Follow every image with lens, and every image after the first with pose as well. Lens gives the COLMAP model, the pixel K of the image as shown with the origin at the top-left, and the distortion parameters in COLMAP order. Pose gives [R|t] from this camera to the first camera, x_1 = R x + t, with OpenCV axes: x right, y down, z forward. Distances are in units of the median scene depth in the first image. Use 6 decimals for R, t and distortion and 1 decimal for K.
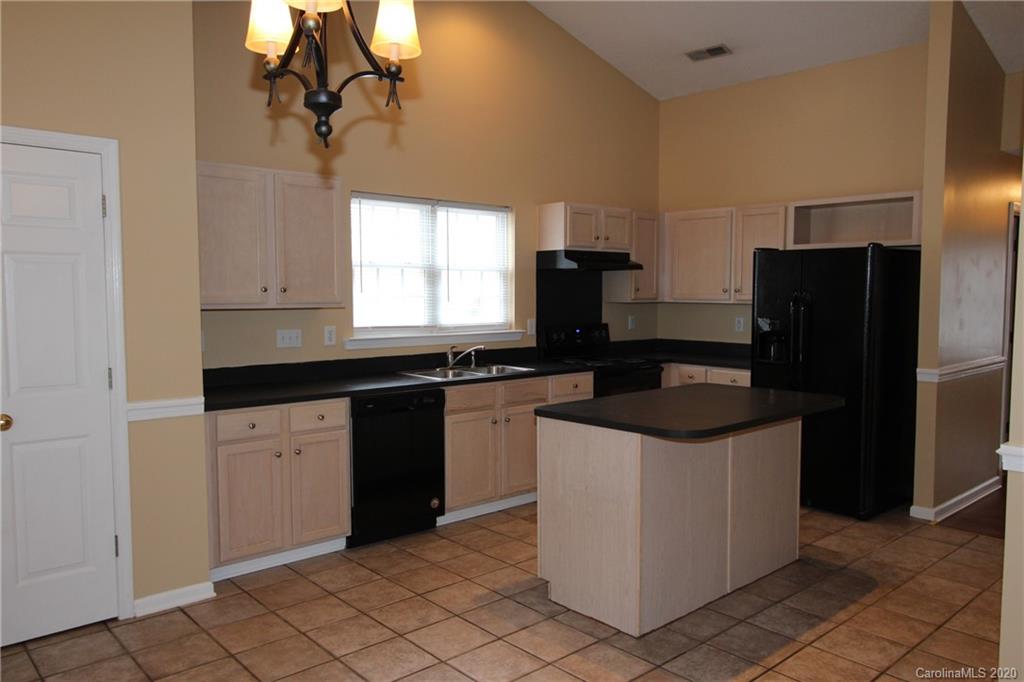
lens RADIAL K [[756.9, 0, 512.0], [0, 756.9, 341.0], [0, 0, 1]] dist [-0.005083, -0.000933]
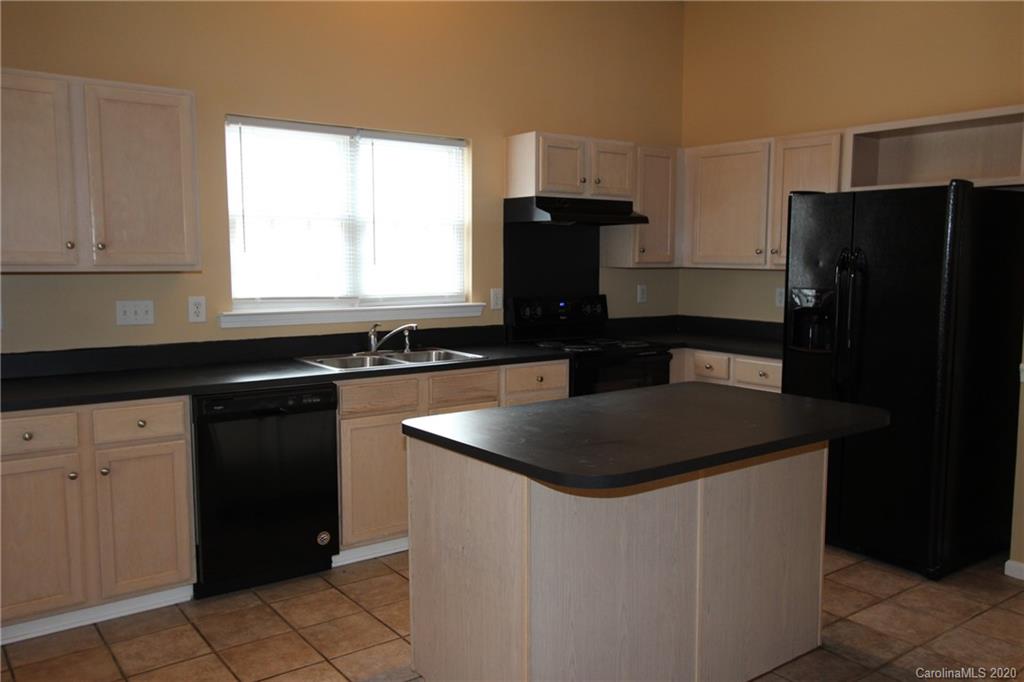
lens RADIAL K [[829.3, 0, 512.0], [0, 829.3, 341.0], [0, 0, 1]] dist [0.002377, 0.003166]
pose [[0.996097, 0.012242, -0.087412, 0.131744], [-0.009113, 0.999307, 0.036102, -0.007454], [0.087793, -0.035165, 0.995518, 0.194421]]
